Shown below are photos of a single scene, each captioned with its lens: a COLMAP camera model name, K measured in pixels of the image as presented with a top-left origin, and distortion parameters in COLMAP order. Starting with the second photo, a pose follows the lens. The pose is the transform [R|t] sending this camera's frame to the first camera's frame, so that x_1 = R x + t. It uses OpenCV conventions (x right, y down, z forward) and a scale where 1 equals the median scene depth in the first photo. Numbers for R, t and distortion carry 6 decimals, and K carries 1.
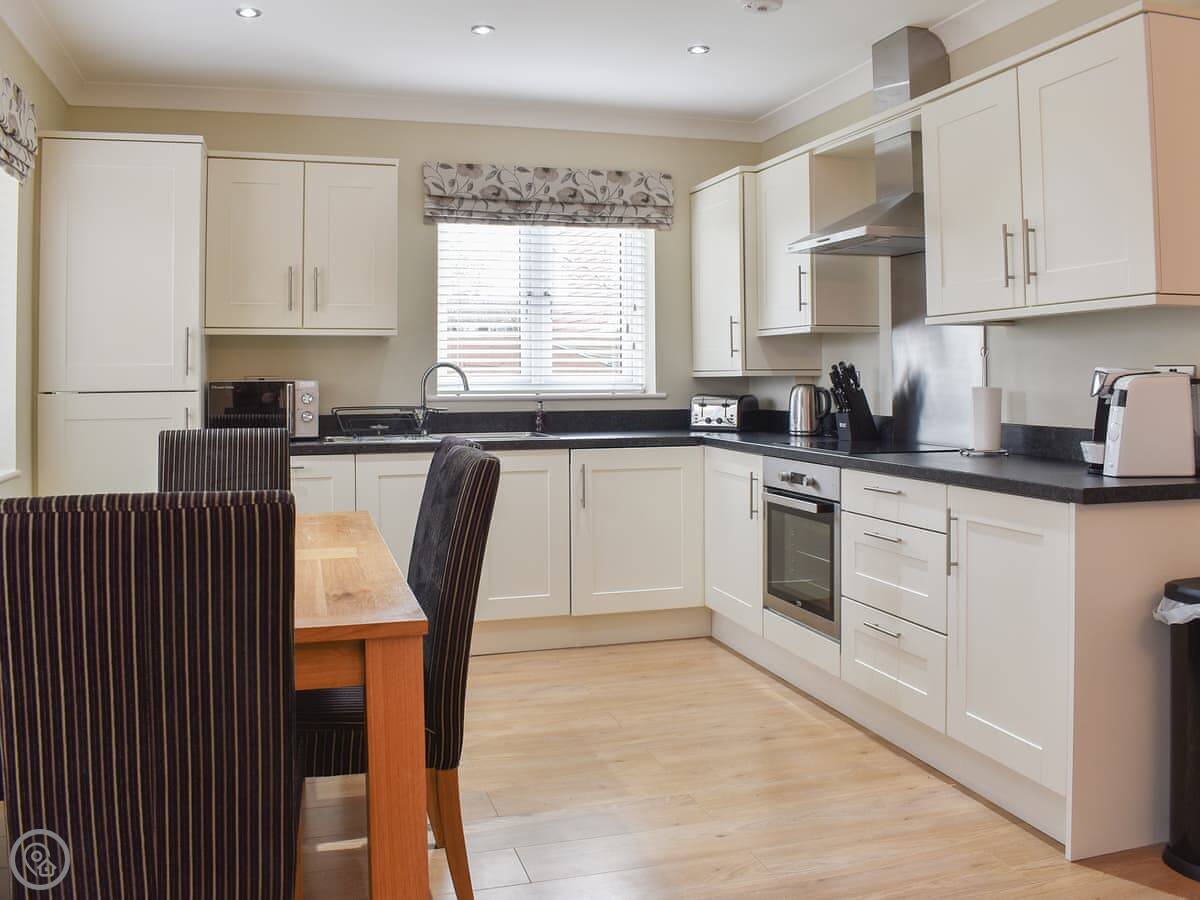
lens RADIAL K [[1057.3, 0, 613.6], [0, 1057.3, 363.1], [0, 0, 1]] dist [-0.128577, 0.005430]
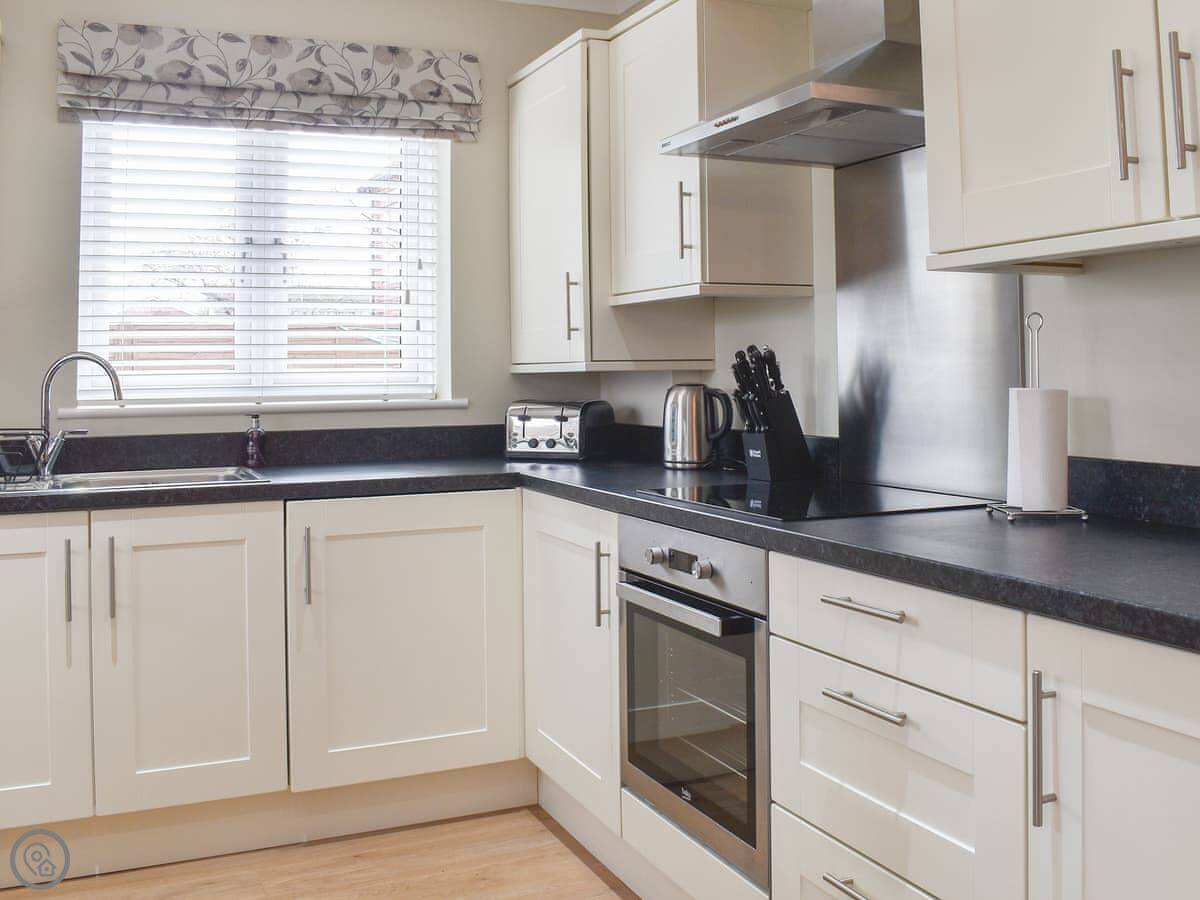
lens RADIAL K [[1154.3, 0, 599.2], [0, 1154.3, 422.7], [0, 0, 1]] dist [-0.122104, 0.144174]
pose [[0.993389, -0.011985, 0.114170, 0.054985], [0.005592, 0.998406, 0.056155, 0.004962], [-0.114661, -0.055145, 0.991873, 0.349742]]
